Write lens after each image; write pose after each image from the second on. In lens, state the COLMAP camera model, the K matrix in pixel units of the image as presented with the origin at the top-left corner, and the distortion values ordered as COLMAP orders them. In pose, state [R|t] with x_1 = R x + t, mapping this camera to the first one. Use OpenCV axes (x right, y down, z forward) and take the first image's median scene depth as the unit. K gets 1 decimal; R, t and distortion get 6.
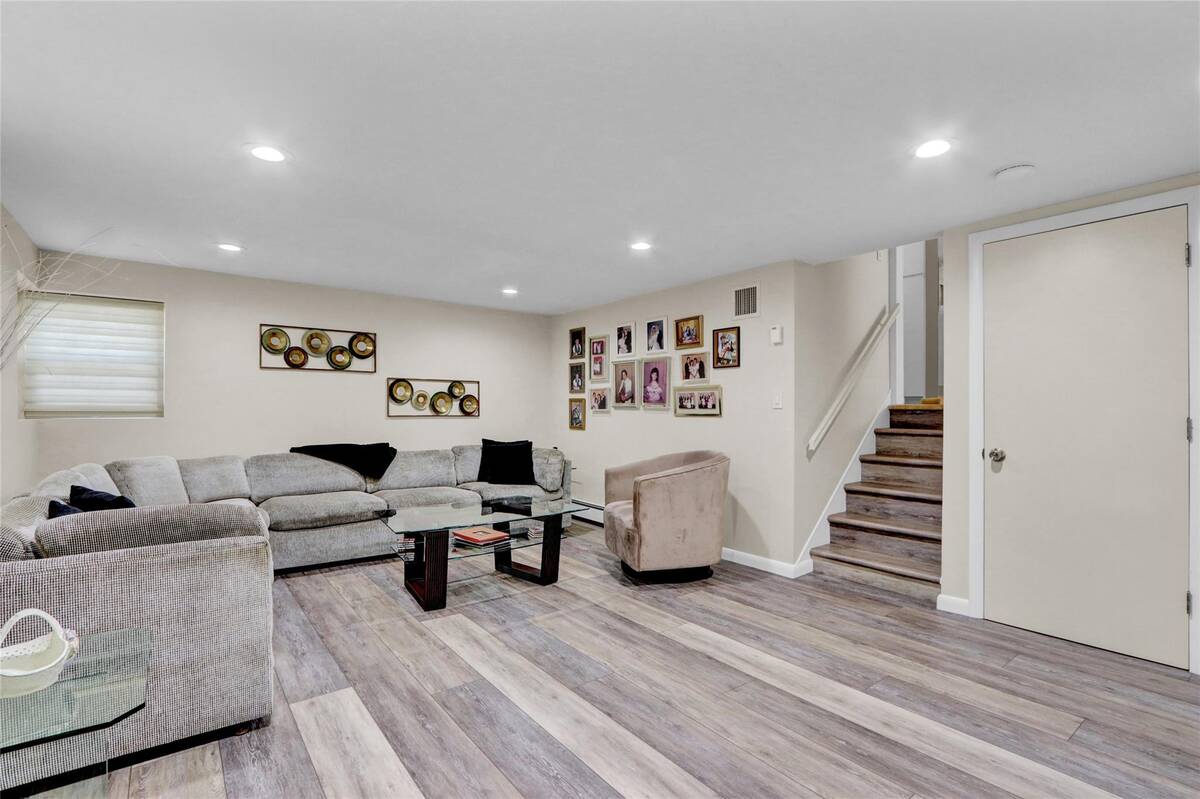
lens RADIAL K [[549.8, 0, 600.0], [0, 549.8, 399.5], [0, 0, 1]] dist [-0.019060, 0.000551]
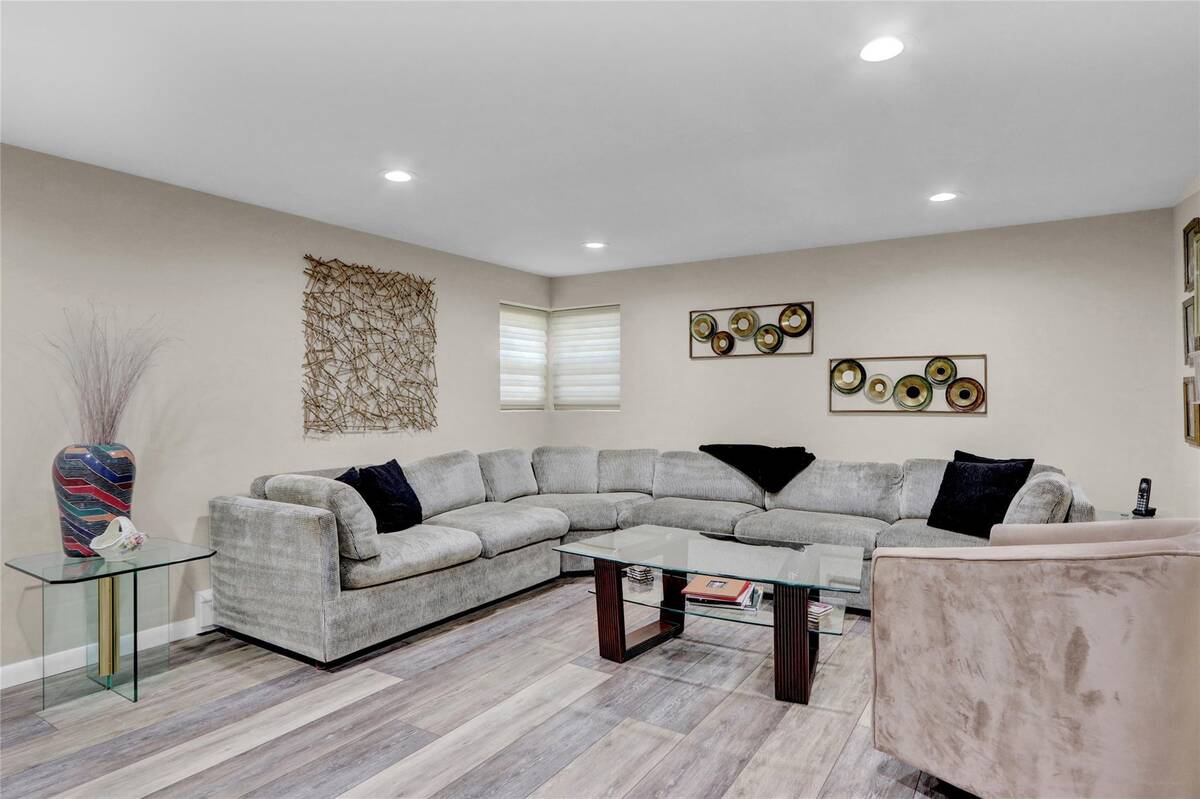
lens RADIAL K [[677.9, 0, 600.0], [0, 677.9, 399.5], [0, 0, 1]] dist [-0.014084, 0.000630]
pose [[0.333639, -0.005743, -0.942683, 0.428995], [0.019819, 0.999803, 0.000923, 0.008882], [0.942493, -0.018991, 0.333687, 0.477335]]
